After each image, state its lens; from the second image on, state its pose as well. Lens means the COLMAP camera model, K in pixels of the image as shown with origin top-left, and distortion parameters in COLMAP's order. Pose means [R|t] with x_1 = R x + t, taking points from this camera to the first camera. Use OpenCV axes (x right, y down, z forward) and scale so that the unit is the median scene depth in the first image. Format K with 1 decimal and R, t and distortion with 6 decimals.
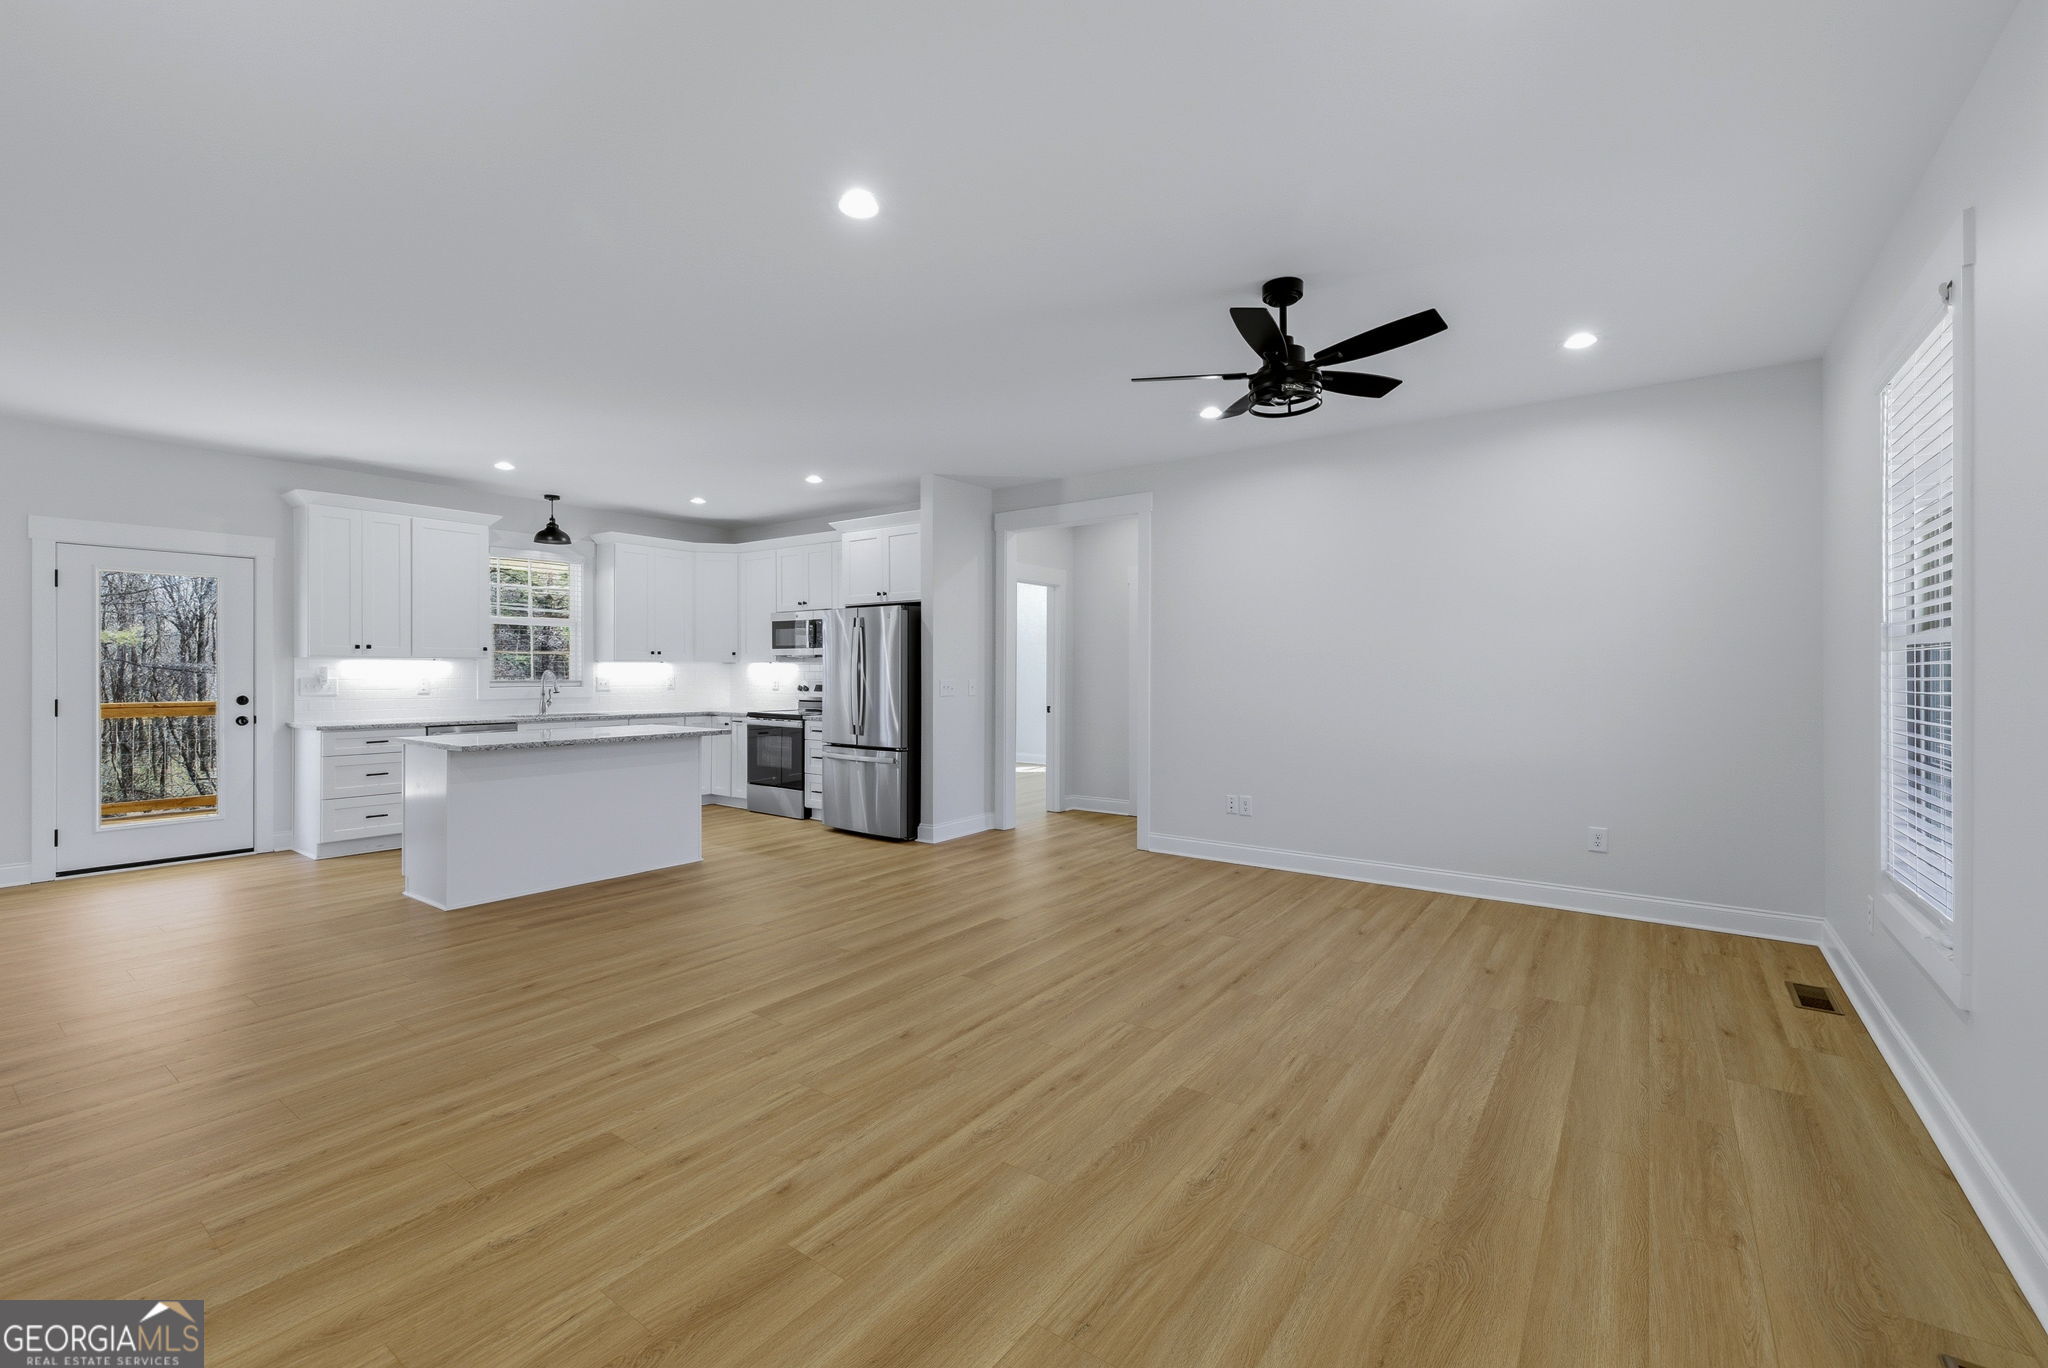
lens RADIAL K [[865.5, 0, 1032.6], [0, 865.5, 673.9], [0, 0, 1]] dist [-0.001128, -0.000250]
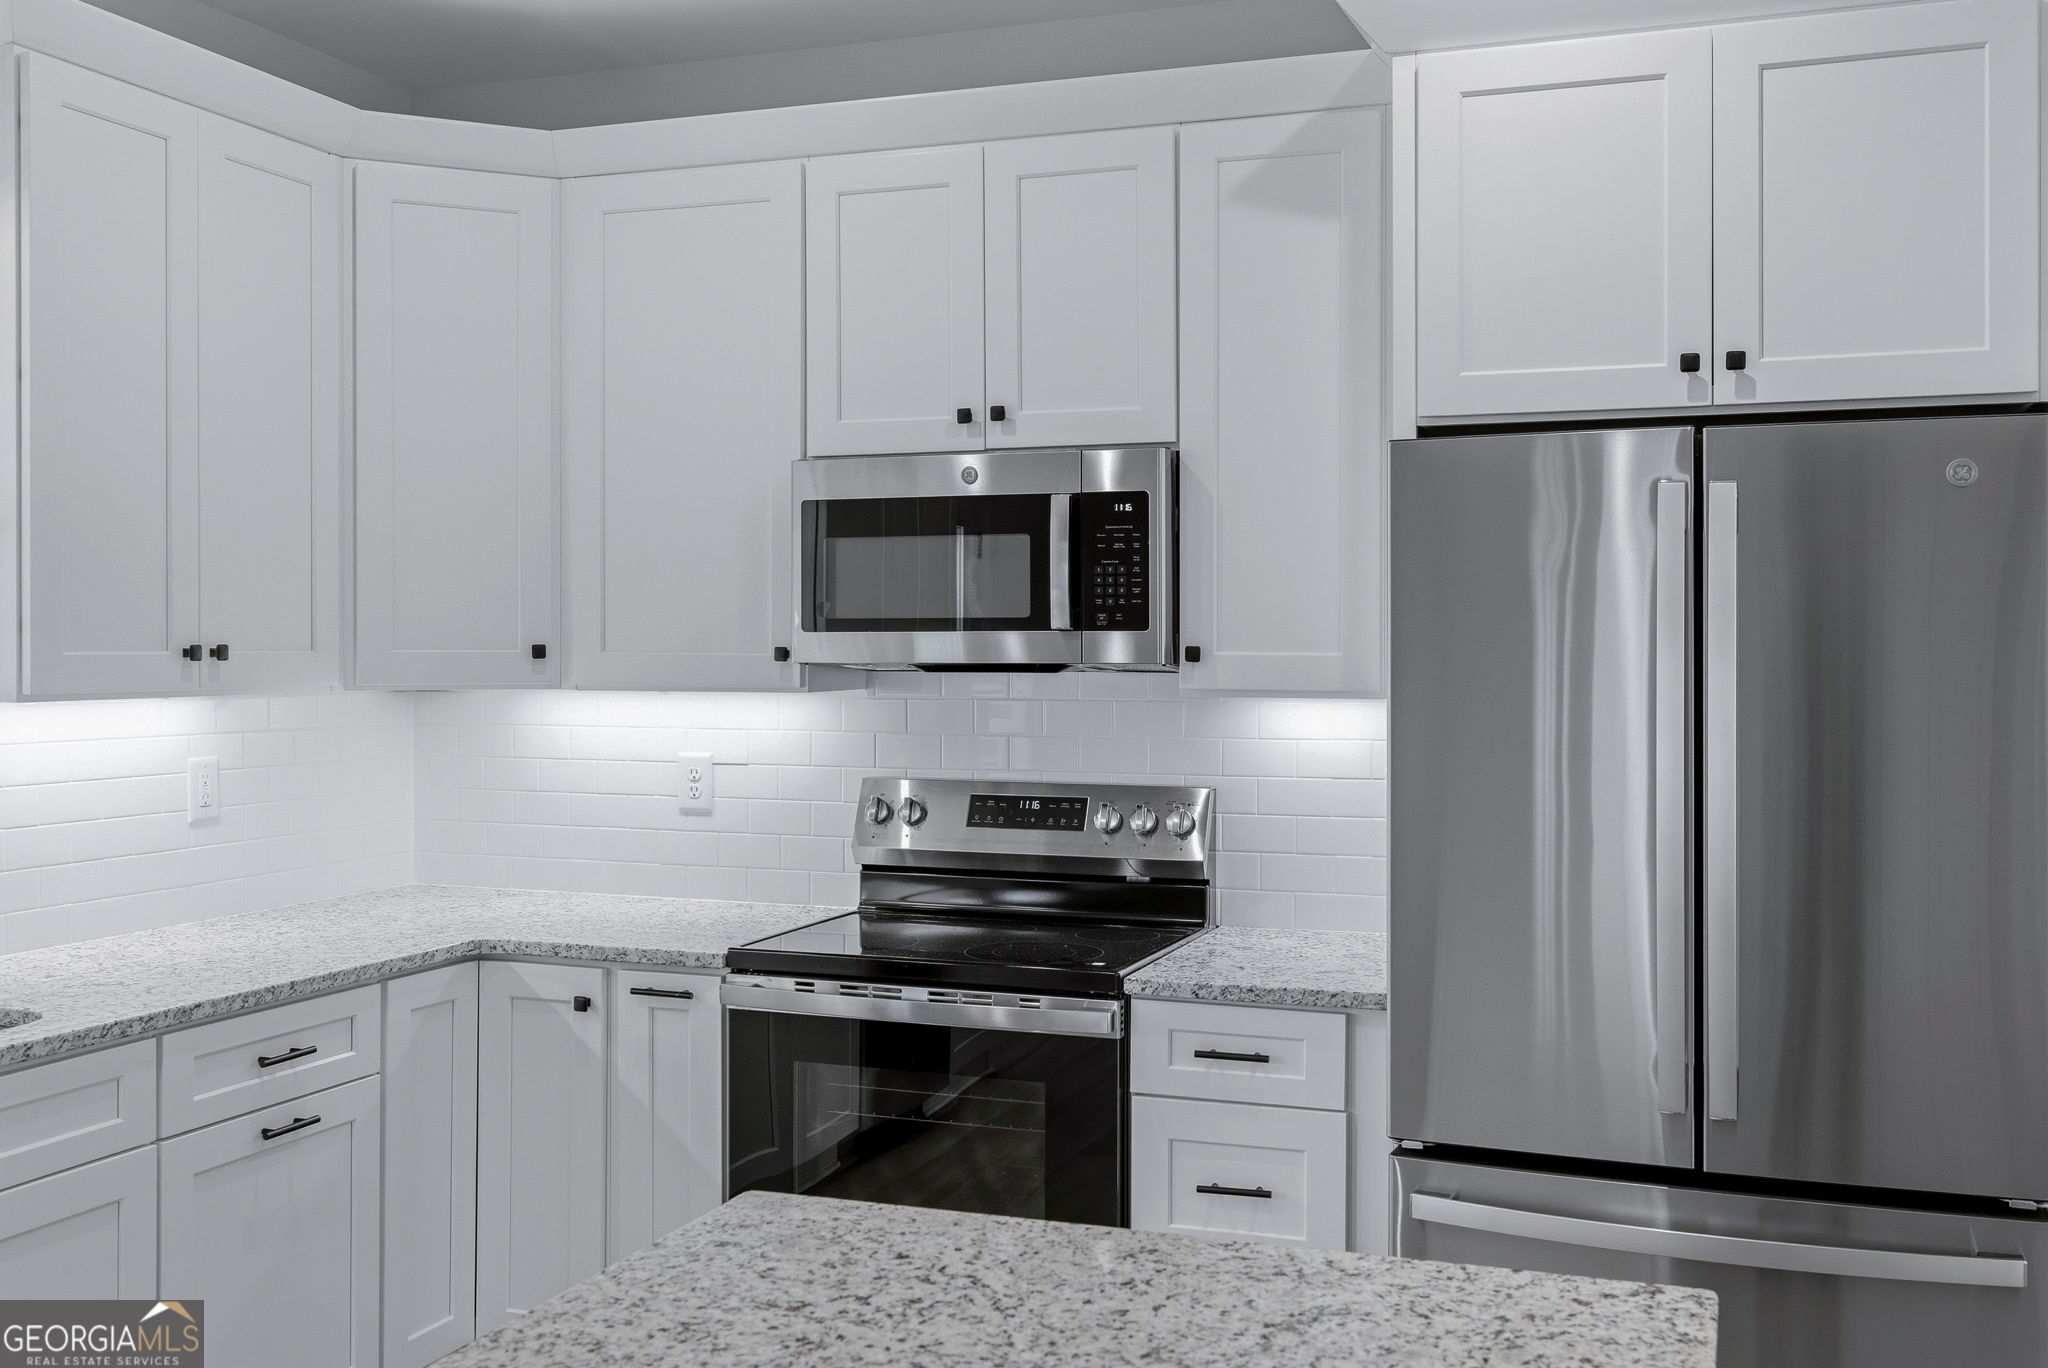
lens RADIAL K [[1988.5, 0, 1023.0], [0, 1988.5, 650.2], [0, 0, 1]] dist [-0.003827, -0.002832]
pose [[0.963914, -0.002737, 0.266201, -0.384813], [0.003126, 0.999995, -0.001039, -0.024438], [-0.266197, 0.001834, 0.963917, 0.533333]]
